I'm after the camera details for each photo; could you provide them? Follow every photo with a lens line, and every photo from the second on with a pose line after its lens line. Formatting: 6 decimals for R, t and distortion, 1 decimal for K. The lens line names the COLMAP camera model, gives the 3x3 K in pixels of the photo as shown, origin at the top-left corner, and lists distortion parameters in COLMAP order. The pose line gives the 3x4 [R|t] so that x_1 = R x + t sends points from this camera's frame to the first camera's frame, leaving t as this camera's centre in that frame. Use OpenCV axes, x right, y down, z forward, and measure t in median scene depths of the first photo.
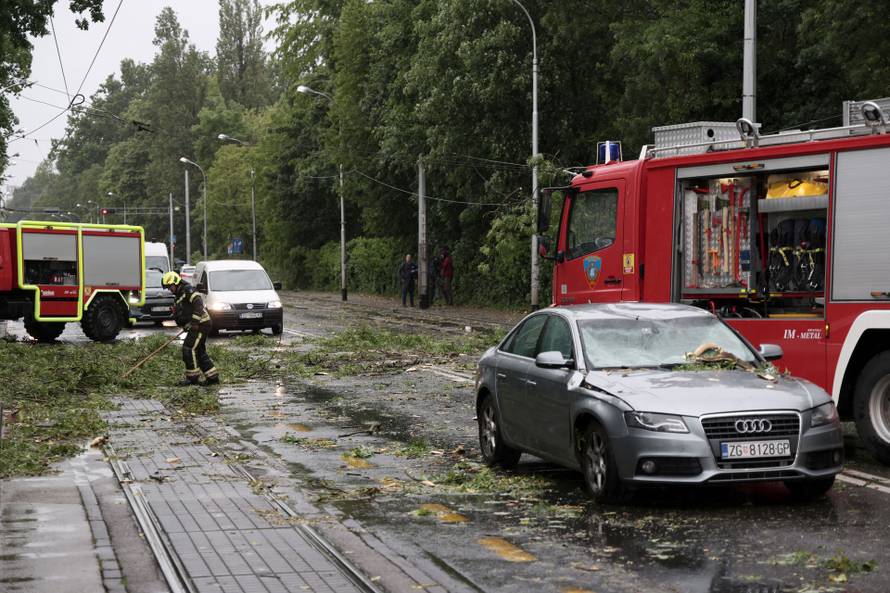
lens RADIAL K [[1729.2, 0, 445.0], [0, 1729.2, 296.5], [0, 0, 1]] dist [0.204618, -0.130016]
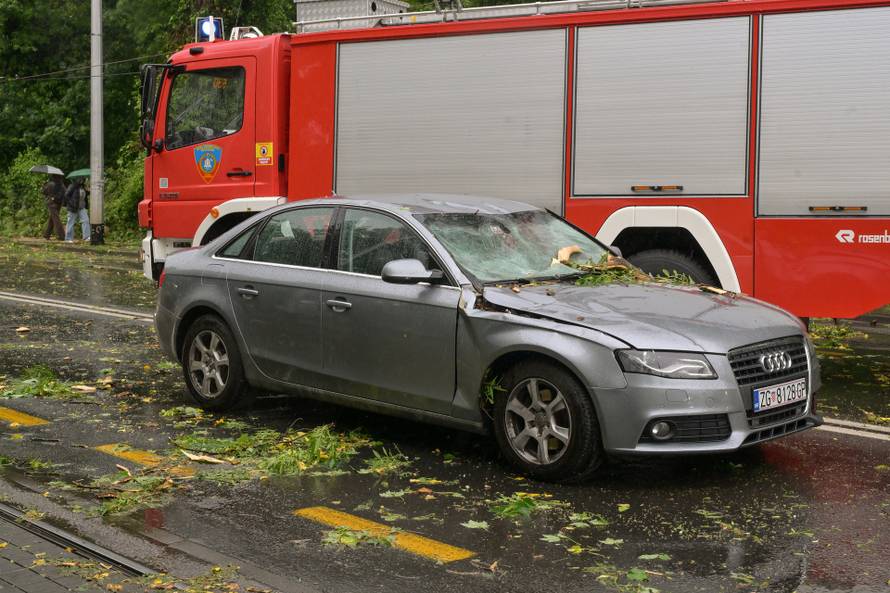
lens RADIAL K [[1247.9, 0, 445.0], [0, 1247.9, 296.5], [0, 0, 1]] dist [0.011095, 0.002939]
pose [[0.872058, -0.026373, 0.488691, -0.172570], [-0.008524, 0.997577, 0.069045, 0.011962], [-0.489328, -0.064377, 0.869721, 0.562301]]
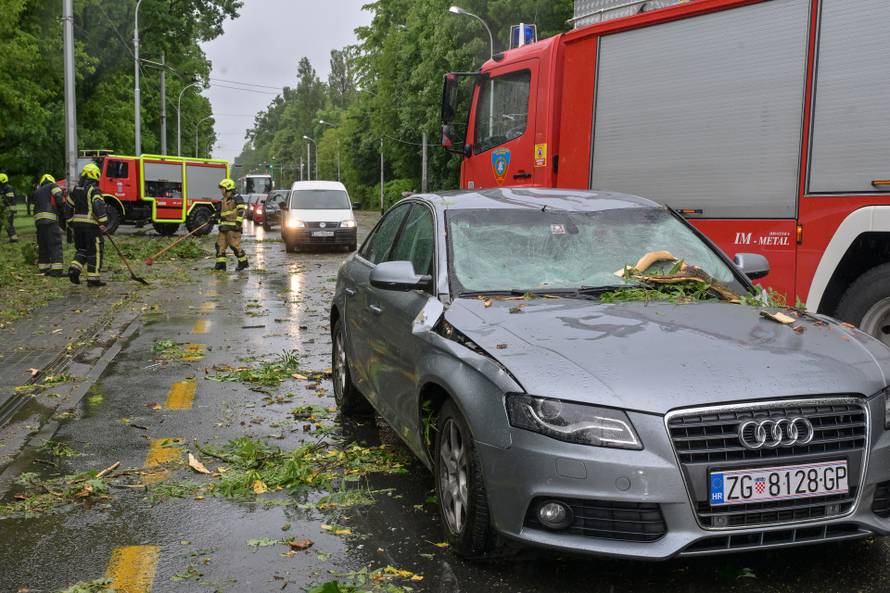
lens RADIAL K [[1030.3, 0, 444.3], [0, 1030.3, 334.1], [0, 0, 1]] dist [0.013288, 0.021538]
pose [[0.999843, 0.016365, 0.006824, 0.076982], [-0.017048, 0.993072, 0.116263, 0.015568], [-0.004874, -0.116361, 0.993195, 0.657504]]
